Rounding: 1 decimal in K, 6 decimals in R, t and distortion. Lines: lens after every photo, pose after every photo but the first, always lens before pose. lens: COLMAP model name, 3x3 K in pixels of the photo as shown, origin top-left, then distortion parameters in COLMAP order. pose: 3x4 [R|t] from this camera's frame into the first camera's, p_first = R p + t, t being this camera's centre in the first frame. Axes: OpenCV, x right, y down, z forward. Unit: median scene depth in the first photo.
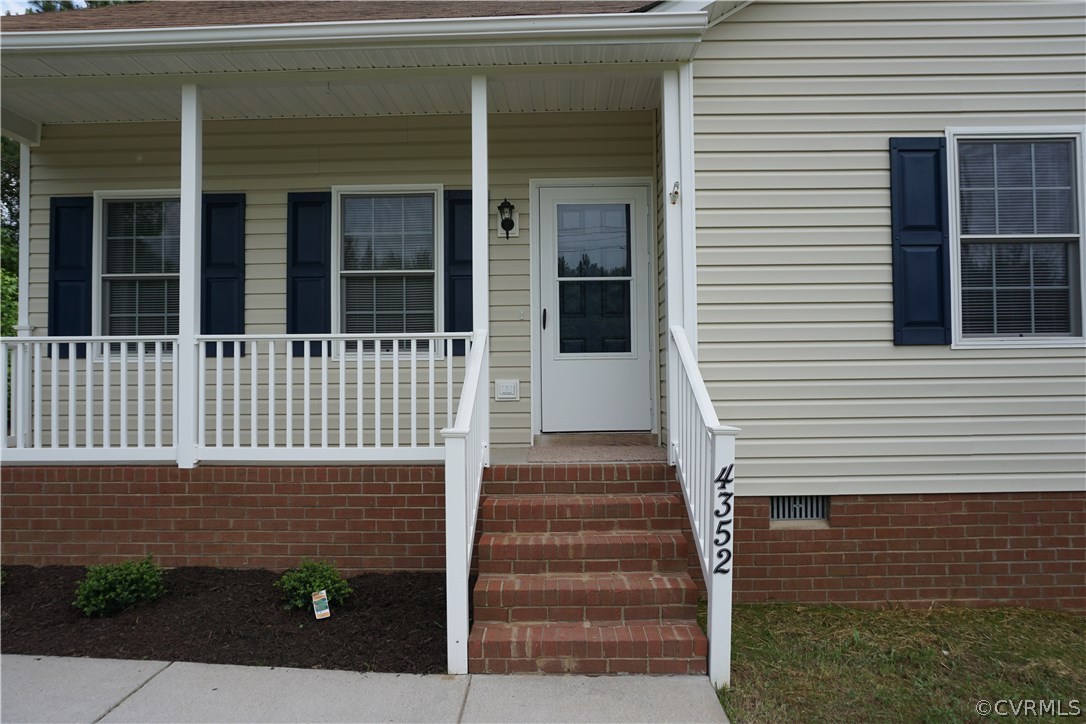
lens RADIAL K [[722.0, 0, 543.0], [0, 722.0, 362.0], [0, 0, 1]] dist [-0.042844, 0.033177]
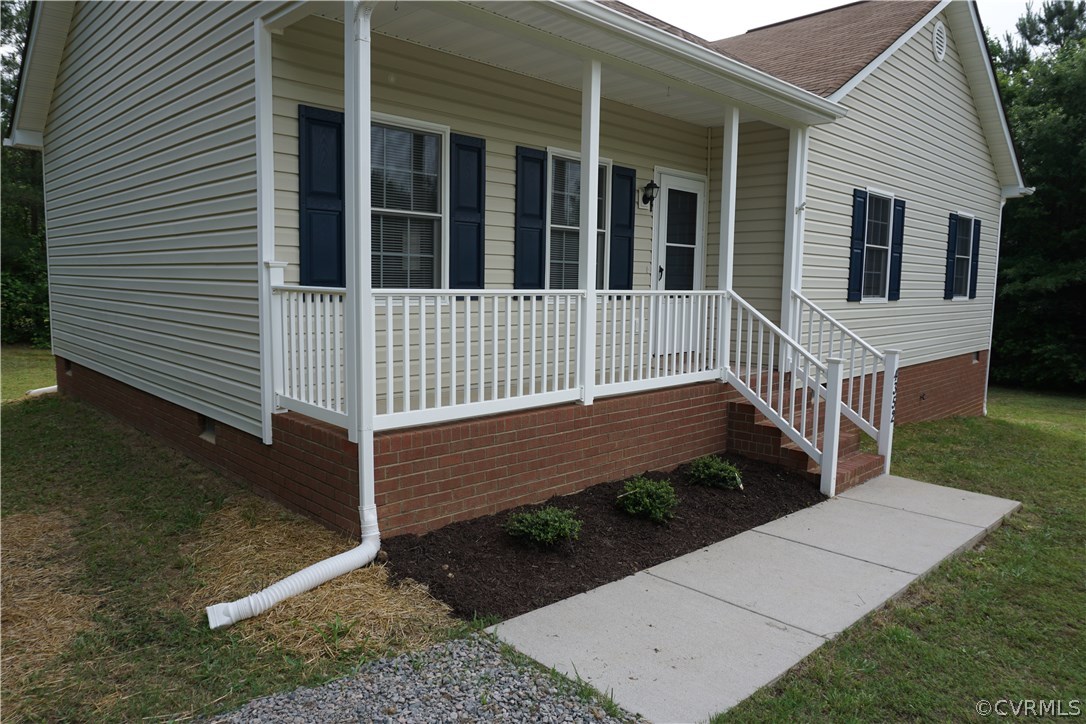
lens RADIAL K [[715.1, 0, 540.0], [0, 715.1, 367.4], [0, 0, 1]] dist [-0.058551, 0.034294]
pose [[0.699048, -0.064849, 0.712128, -1.380397], [-0.033275, 0.991851, 0.122985, -0.051563], [-0.714300, -0.109668, 0.691193, 0.264001]]
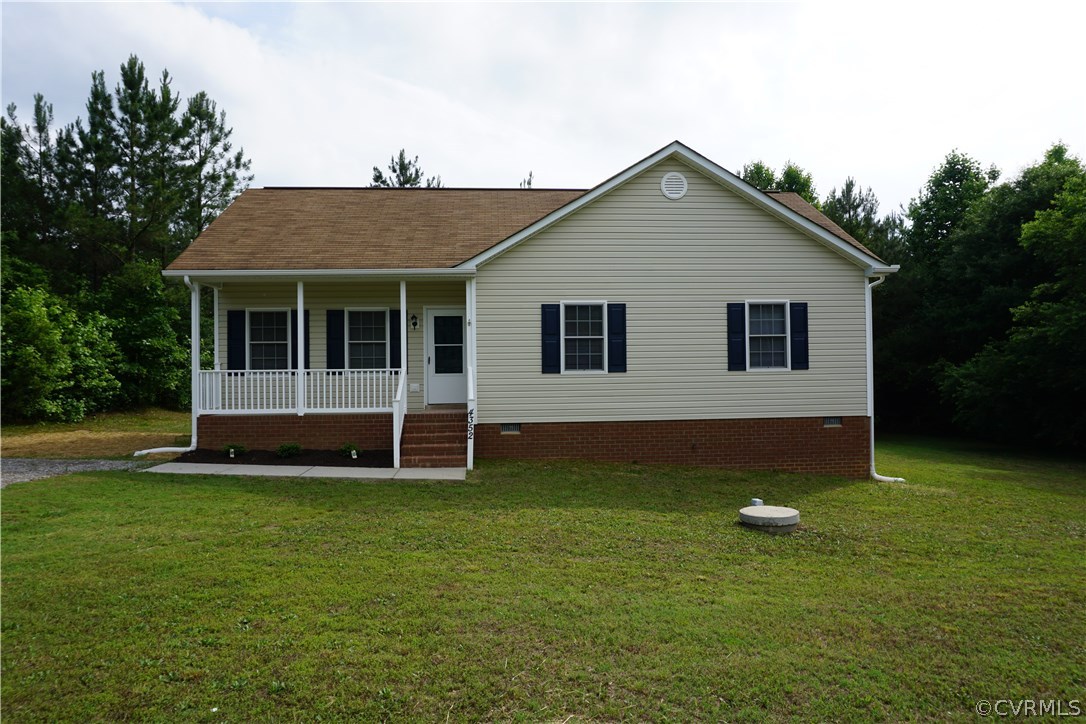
lens RADIAL K [[722.0, 0, 543.0], [0, 722.0, 362.0], [0, 0, 1]] dist [-0.042844, 0.033177]
pose [[0.995276, 0.000614, 0.097085, 0.194647], [-0.001450, 0.999962, 0.008544, -0.095257], [-0.097076, -0.008644, 0.995239, -1.993688]]
